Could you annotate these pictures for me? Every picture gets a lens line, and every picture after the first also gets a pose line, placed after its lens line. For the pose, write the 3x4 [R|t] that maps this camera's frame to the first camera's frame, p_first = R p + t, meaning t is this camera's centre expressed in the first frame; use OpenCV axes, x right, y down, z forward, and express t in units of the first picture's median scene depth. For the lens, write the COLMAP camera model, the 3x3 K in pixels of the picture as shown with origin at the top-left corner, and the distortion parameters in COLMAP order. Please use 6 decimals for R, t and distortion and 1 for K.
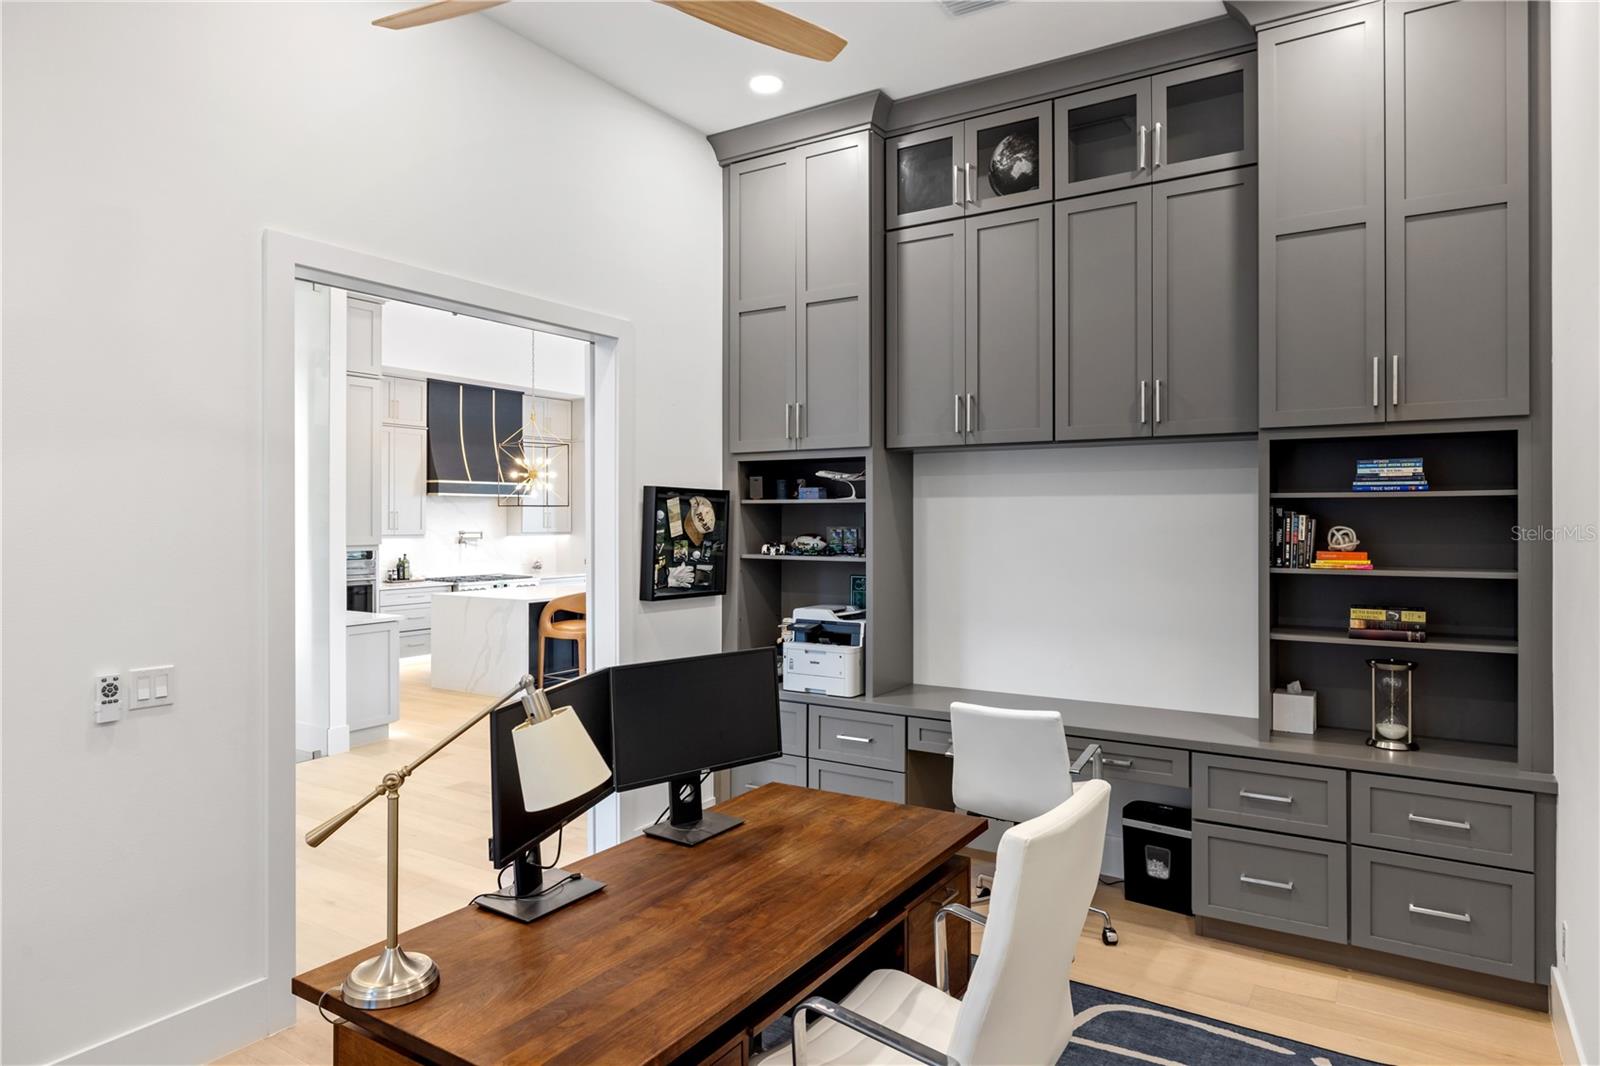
lens RADIAL K [[962.0, 0, 800.9], [0, 962.0, 529.6], [0, 0, 1]] dist [0.000892, 0.000235]
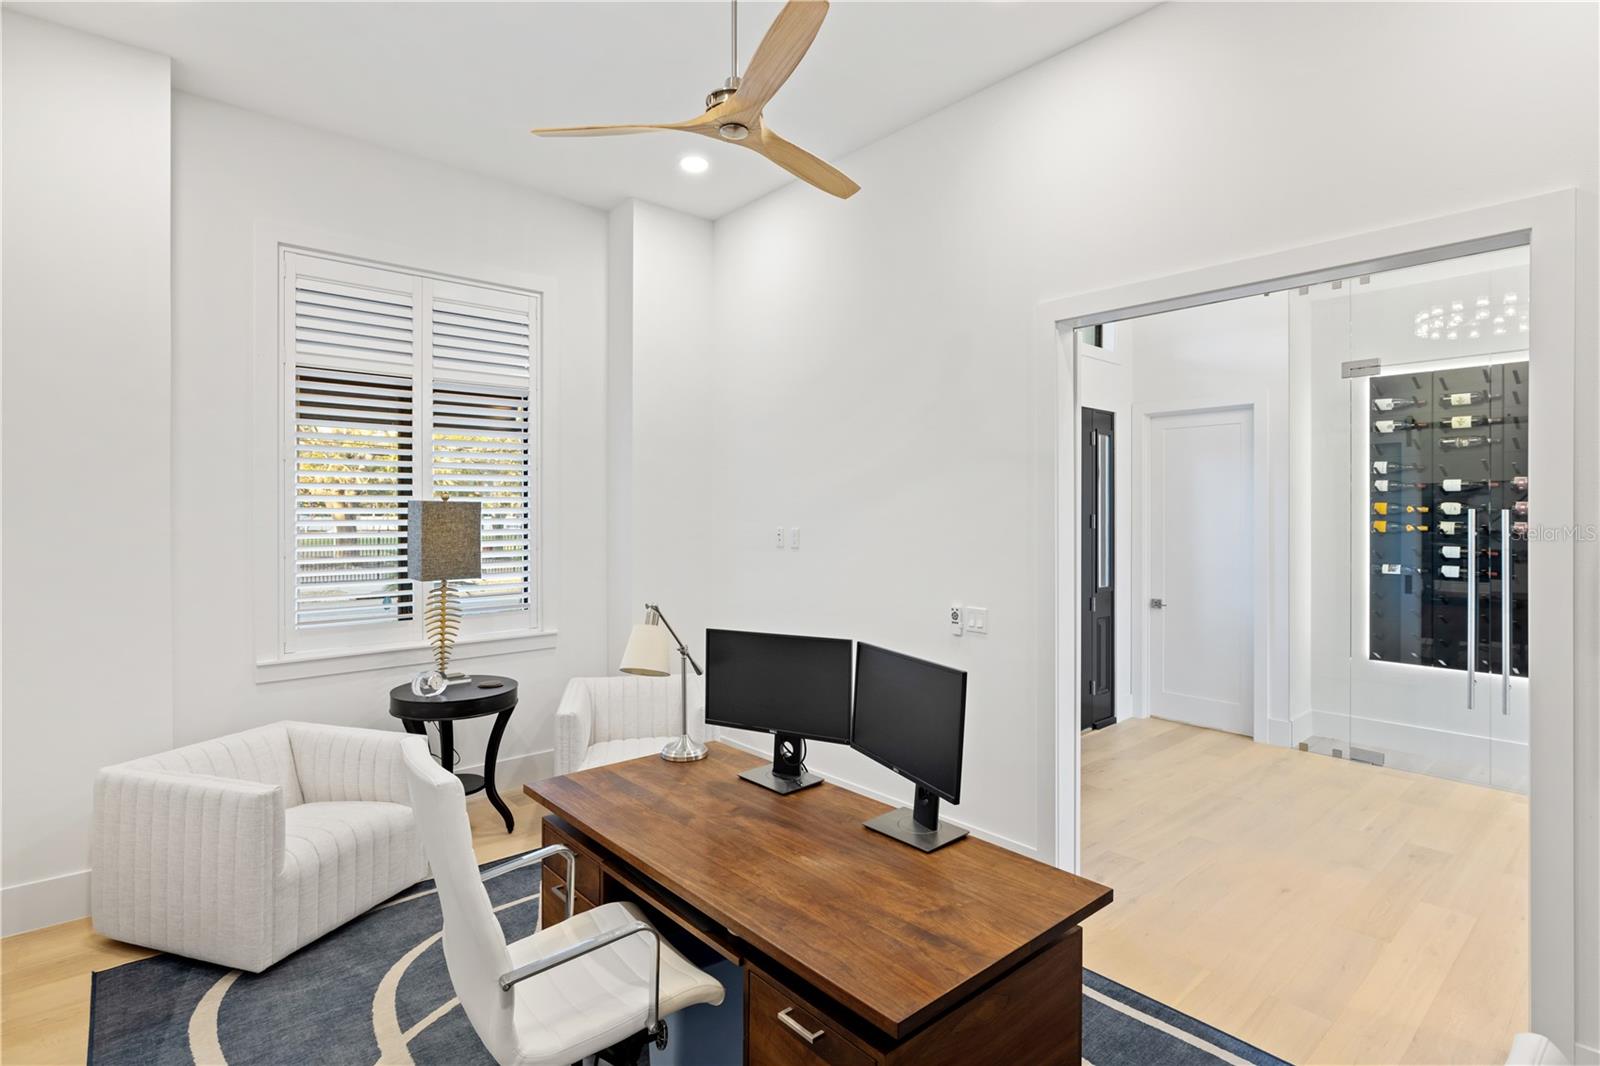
lens RADIAL K [[797.8, 0, 802.5], [0, 797.8, 517.3], [0, 0, 1]] dist [0.000645, 0.000022]
pose [[-0.282459, 0.005730, -0.959262, 0.743649], [-0.009151, 0.999921, 0.008668, -0.019421], [0.959236, 0.011227, -0.282384, 1.171655]]
